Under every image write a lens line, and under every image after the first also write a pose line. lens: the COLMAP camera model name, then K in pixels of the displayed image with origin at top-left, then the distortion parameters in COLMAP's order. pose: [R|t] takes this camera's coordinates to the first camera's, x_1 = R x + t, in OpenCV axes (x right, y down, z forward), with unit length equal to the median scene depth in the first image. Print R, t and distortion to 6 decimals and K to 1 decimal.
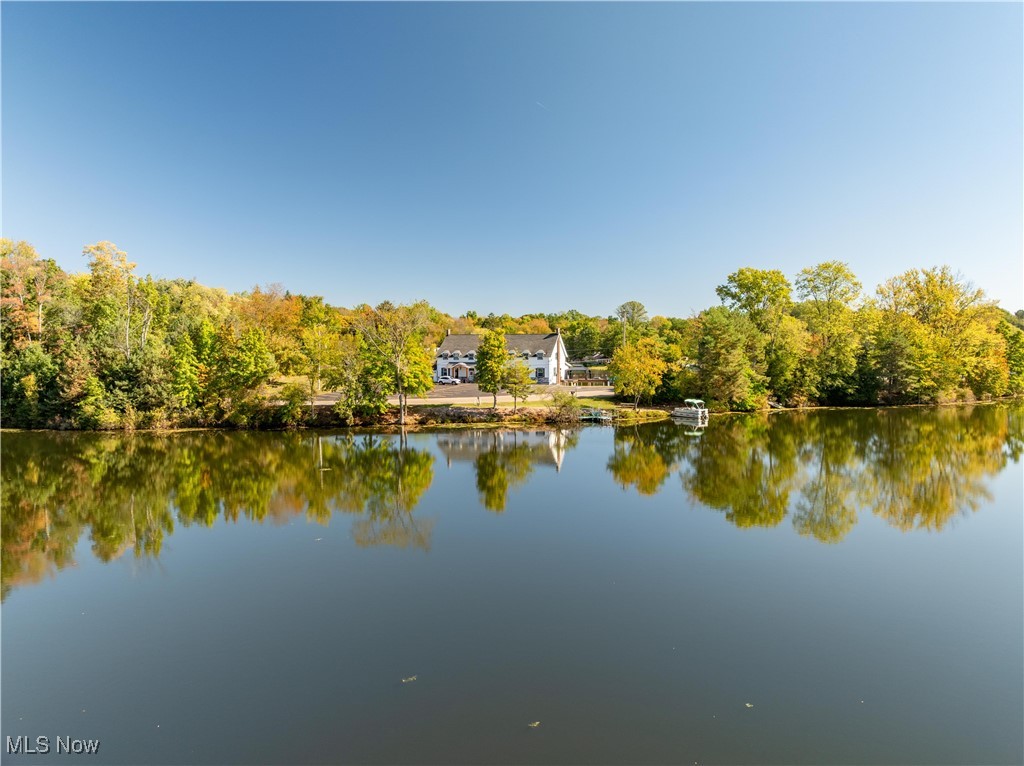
lens RADIAL K [[714.5, 0, 510.8], [0, 714.5, 378.1], [0, 0, 1]] dist [-0.038225, -0.009568]
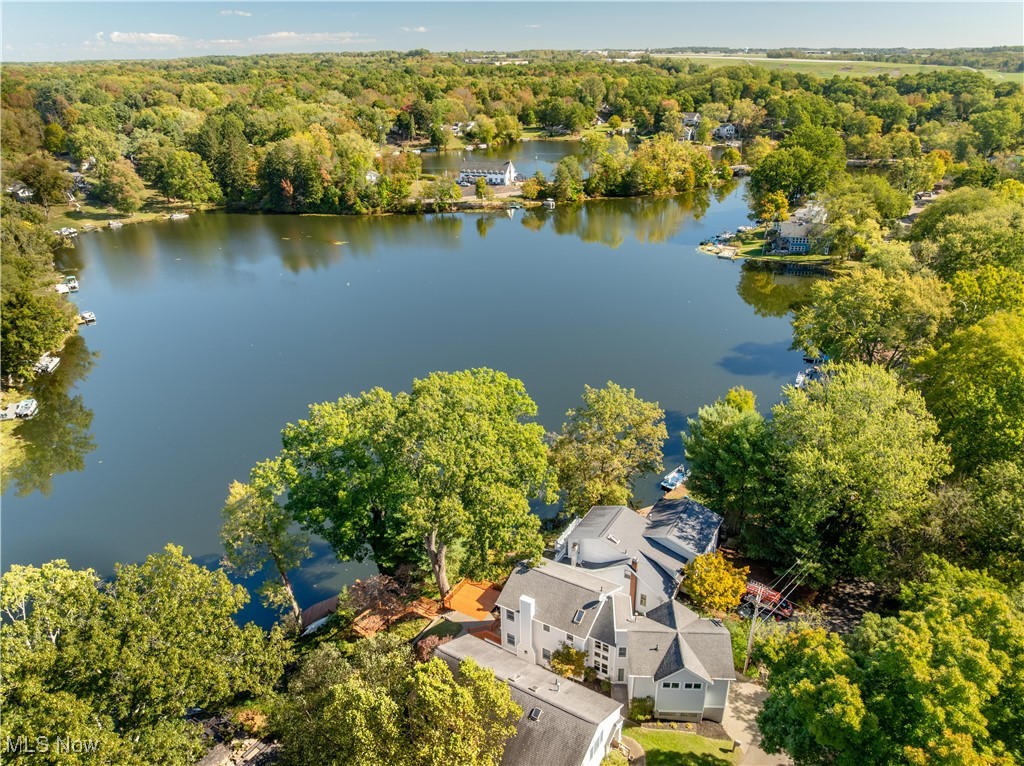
lens RADIAL K [[714.5, 0, 514.0], [0, 714.5, 384.7], [0, 0, 1]] dist [-0.038225, -0.009568]
pose [[0.999919, -0.004989, -0.011744, 0.138062], [0.009135, 0.922494, 0.385903, -0.393426], [0.008908, -0.385979, 0.922464, -1.987212]]
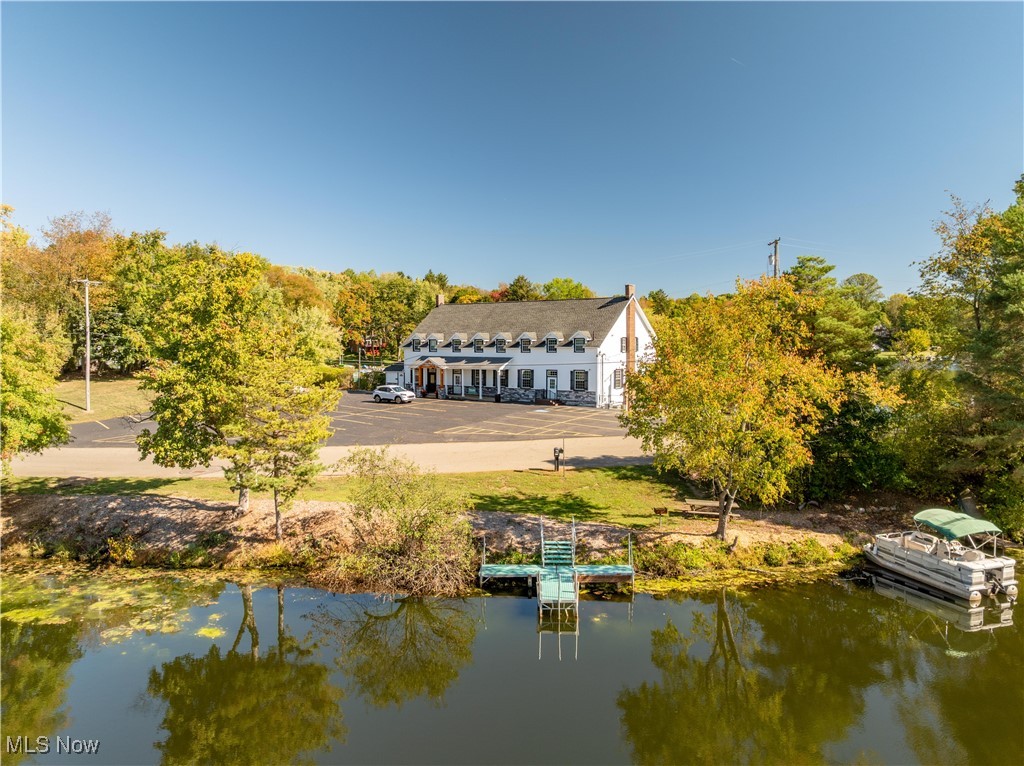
lens RADIAL K [[714.5, 0, 514.7], [0, 714.5, 390.8], [0, 0, 1]] dist [-0.038225, -0.009568]
pose [[0.955558, 0.019557, -0.294154, 0.175483], [-0.009560, 0.999328, 0.035384, -0.021649], [0.294649, -0.030999, 0.955103, 0.699198]]
